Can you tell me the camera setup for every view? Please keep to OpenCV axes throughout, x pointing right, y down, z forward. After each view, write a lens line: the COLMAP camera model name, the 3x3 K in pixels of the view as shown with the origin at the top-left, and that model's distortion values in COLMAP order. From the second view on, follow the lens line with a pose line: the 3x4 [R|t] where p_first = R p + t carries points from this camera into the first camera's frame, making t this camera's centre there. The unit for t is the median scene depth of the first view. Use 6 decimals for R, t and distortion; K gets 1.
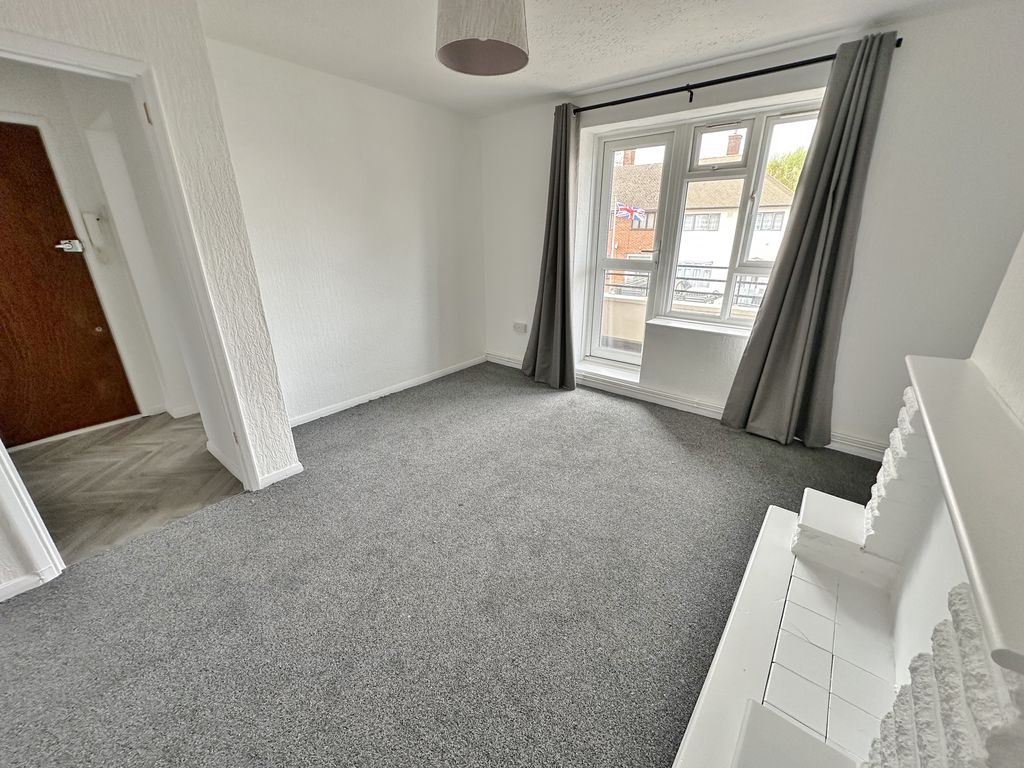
lens RADIAL K [[406.1, 0, 512.0], [0, 406.1, 384.0], [0, 0, 1]] dist [0.000320, 0.000251]
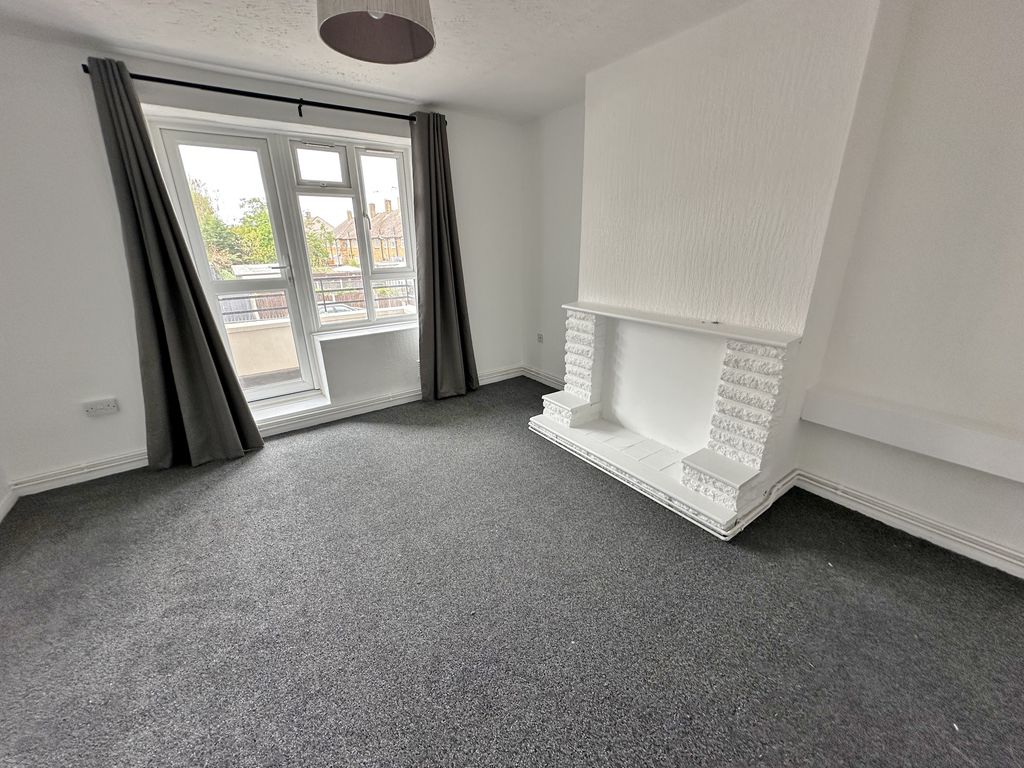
lens RADIAL K [[406.1, 0, 512.0], [0, 406.1, 384.0], [0, 0, 1]] dist [0.000320, 0.000251]
pose [[0.265808, -0.325943, 0.907253, -0.448505], [0.354877, 0.908105, 0.222277, -0.113611], [-0.896330, 0.262880, 0.357052, 0.293811]]
